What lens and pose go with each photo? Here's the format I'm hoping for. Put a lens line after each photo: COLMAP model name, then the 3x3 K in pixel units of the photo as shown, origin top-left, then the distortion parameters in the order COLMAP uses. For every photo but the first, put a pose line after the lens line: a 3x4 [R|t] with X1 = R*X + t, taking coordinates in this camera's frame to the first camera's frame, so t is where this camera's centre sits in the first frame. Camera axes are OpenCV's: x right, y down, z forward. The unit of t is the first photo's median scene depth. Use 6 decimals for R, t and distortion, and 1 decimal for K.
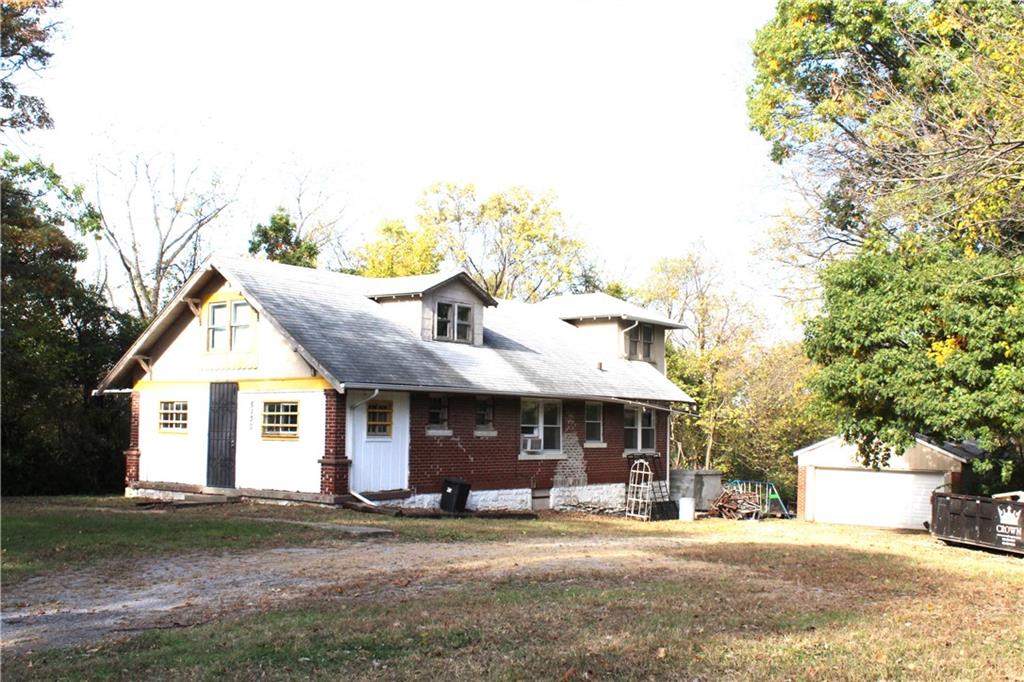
lens RADIAL K [[1194.7, 0, 513.2], [0, 1194.7, 340.4], [0, 0, 1]] dist [-0.009951, 0.000000]
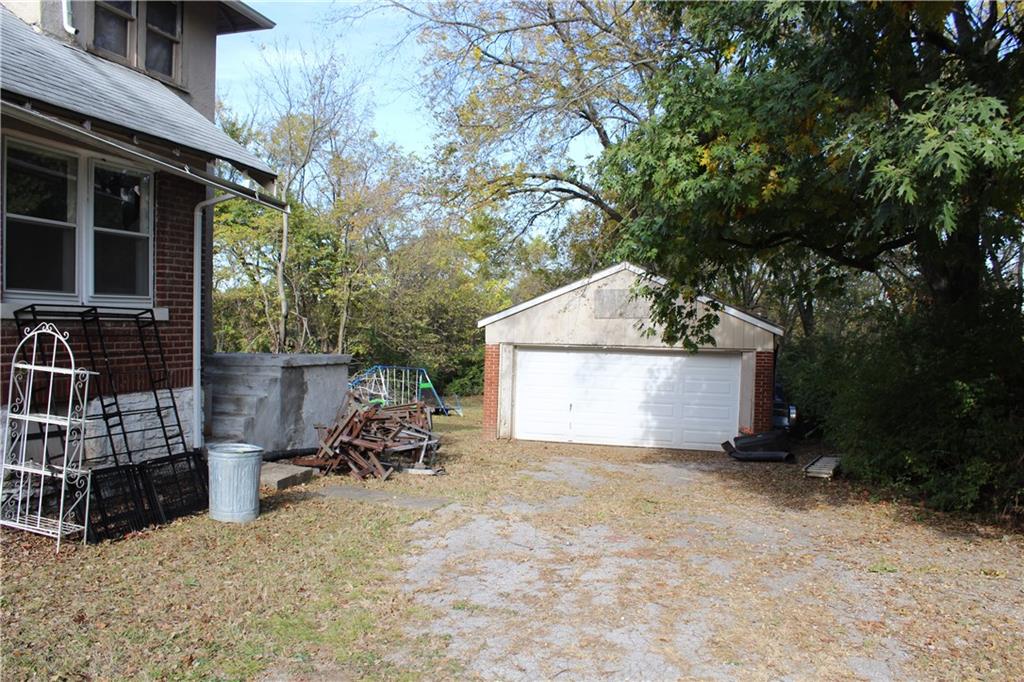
lens RADIAL K [[835.1, 0, 512.9], [0, 835.1, 339.4], [0, 0, 1]] dist [-0.008016, -0.001963]
pose [[0.939074, -0.006373, 0.343656, 0.127071], [-0.026360, 0.995548, 0.090493, 0.074693], [-0.342703, -0.094039, 0.934725, 0.702166]]
